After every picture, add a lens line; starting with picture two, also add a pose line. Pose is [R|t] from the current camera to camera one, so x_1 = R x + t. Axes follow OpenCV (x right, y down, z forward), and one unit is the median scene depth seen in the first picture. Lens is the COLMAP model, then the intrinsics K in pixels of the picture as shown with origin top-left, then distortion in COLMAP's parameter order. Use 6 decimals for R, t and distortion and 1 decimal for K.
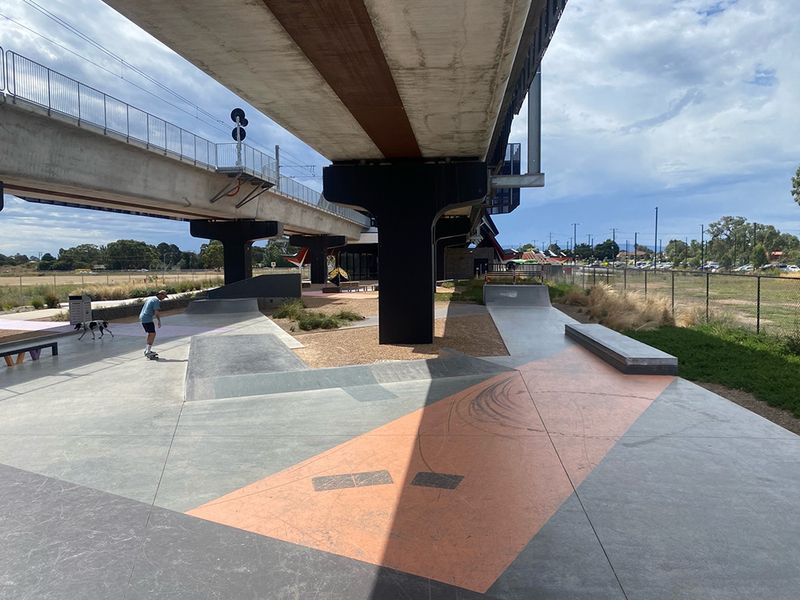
lens RADIAL K [[614.0, 0, 400.0], [0, 614.0, 300.0], [0, 0, 1]] dist [0.003132, 0.006039]
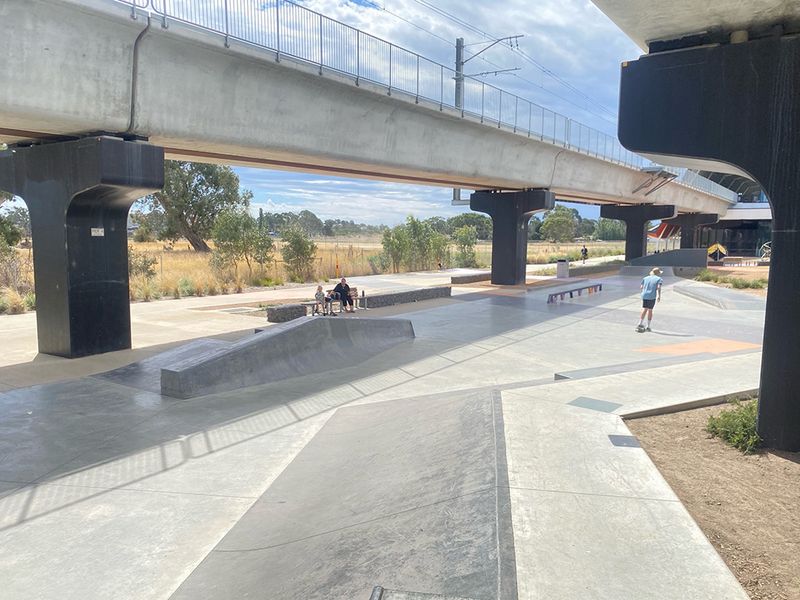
lens RADIAL K [[621.3, 0, 402.4], [0, 621.3, 311.6], [0, 0, 1]] dist [0.008331, 0.000919]
pose [[0.877074, 0.078591, -0.473882, -0.056231], [-0.048200, 0.995945, 0.075963, 0.011321], [0.477930, -0.043784, 0.877306, -0.278421]]
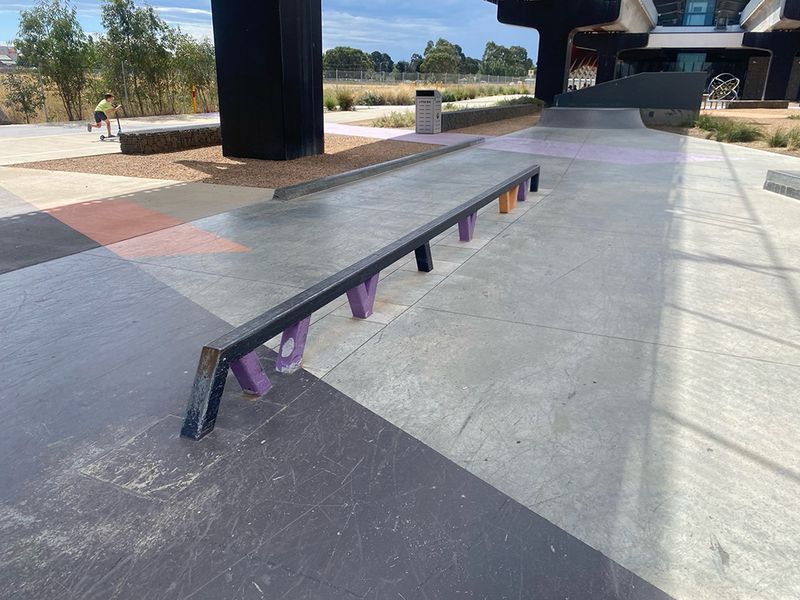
lens RADIAL K [[614.0, 0, 400.0], [0, 614.0, 300.0], [0, 0, 1]] dist [0.003132, 0.006039]
pose [[0.948623, 0.136171, -0.285608, -0.150827], [-0.050287, 0.956066, 0.288805, 0.009407], [0.312387, -0.259604, 0.913794, 0.135612]]
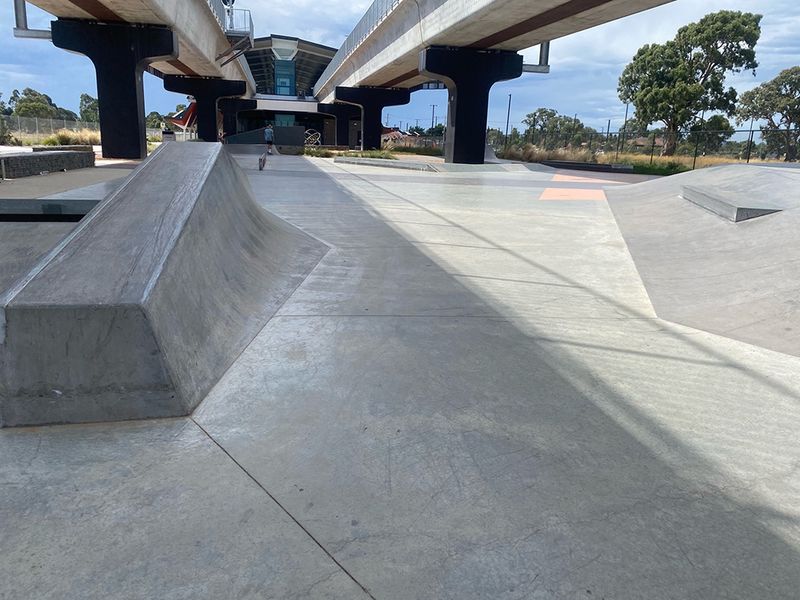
lens RADIAL K [[614.0, 0, 400.0], [0, 614.0, 300.0], [0, 0, 1]] dist [0.003132, 0.006039]
pose [[0.958298, -0.022524, 0.284881, -0.204627], [-0.031852, 0.982258, 0.184809, 0.040172], [-0.283989, -0.186176, 0.940579, -0.185617]]
